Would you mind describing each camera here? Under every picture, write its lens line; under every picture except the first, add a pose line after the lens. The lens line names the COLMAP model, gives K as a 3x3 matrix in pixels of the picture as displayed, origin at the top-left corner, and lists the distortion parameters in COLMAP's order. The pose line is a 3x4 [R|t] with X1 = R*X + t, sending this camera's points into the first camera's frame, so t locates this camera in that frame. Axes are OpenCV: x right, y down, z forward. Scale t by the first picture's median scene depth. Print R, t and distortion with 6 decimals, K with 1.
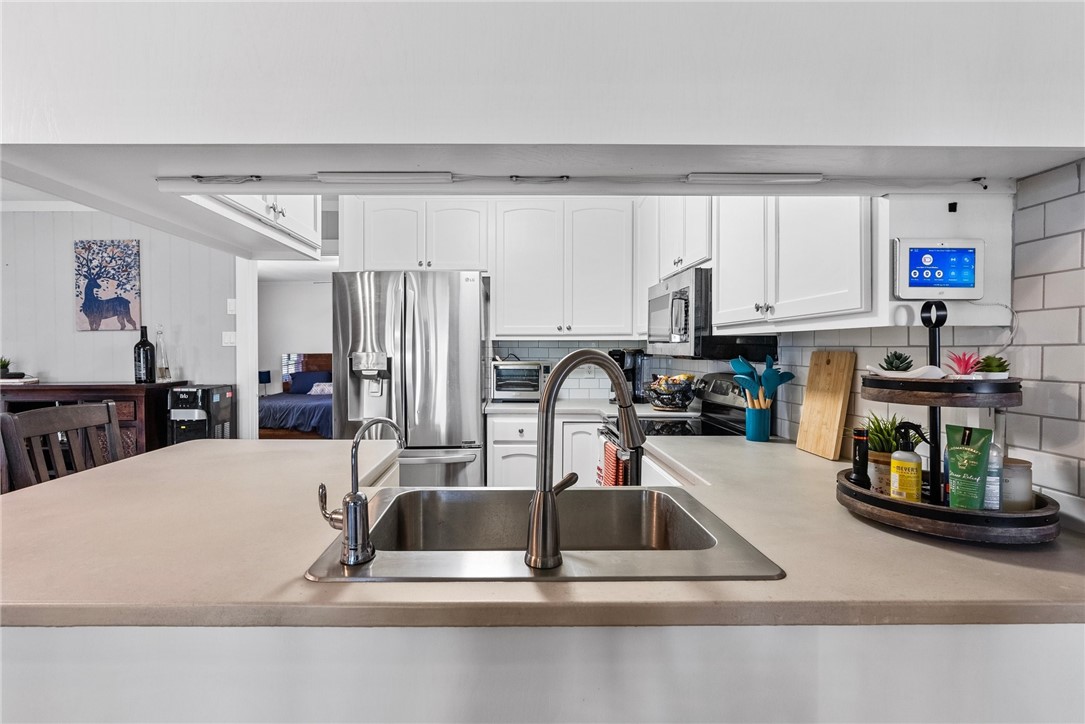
lens RADIAL K [[499.1, 0, 542.9], [0, 499.1, 362.1], [0, 0, 1]] dist [-0.011964, 0.003369]
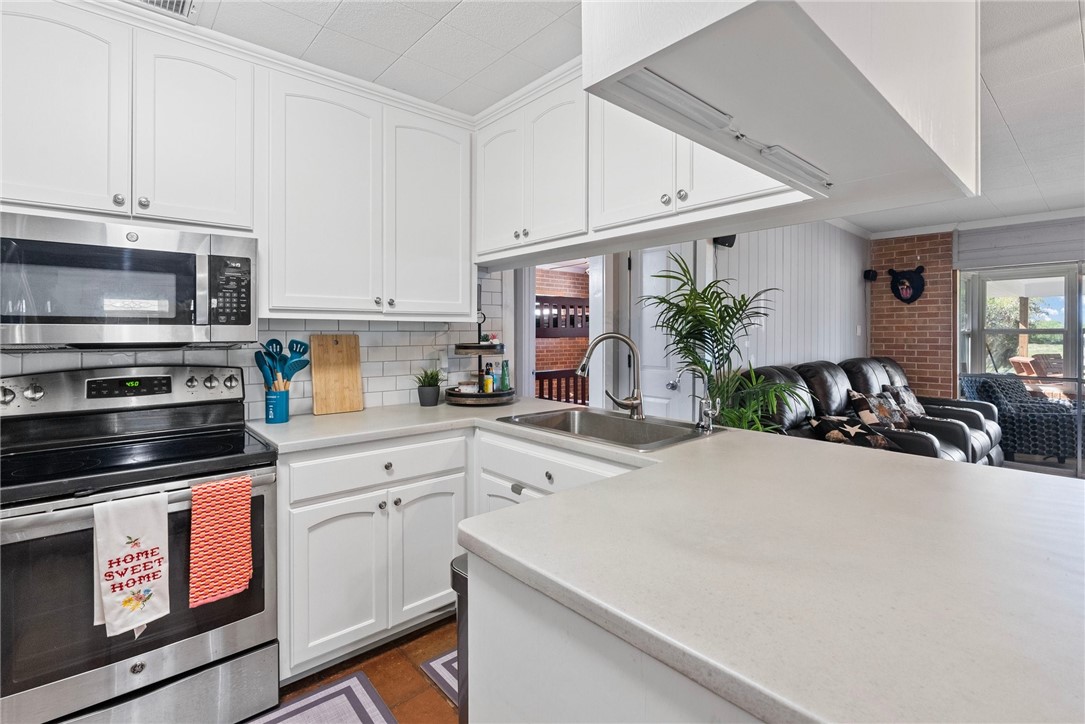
lens RADIAL K [[499.1, 0, 548.9], [0, 499.1, 339.1], [0, 0, 1]] dist [-0.011964, 0.003369]
pose [[-0.666391, 0.001608, 0.745601, -0.810498], [0.014899, 0.999827, 0.011159, -0.016180], [-0.745454, 0.018545, -0.666299, 1.474464]]
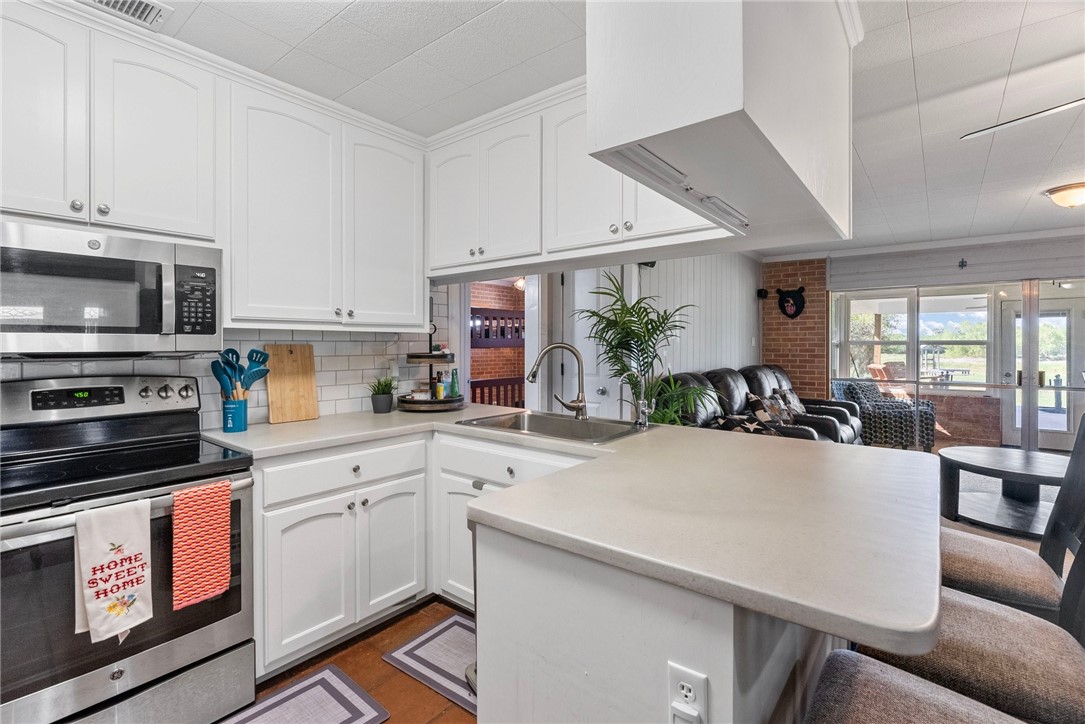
lens RADIAL K [[499.1, 0, 545.5], [0, 499.1, 352.5], [0, 0, 1]] dist [-0.011964, 0.003369]
pose [[-0.786890, -0.001142, 0.617093, -0.815306], [0.013308, 0.999734, 0.018821, -0.015943], [-0.616950, 0.023022, -0.786665, 1.597223]]
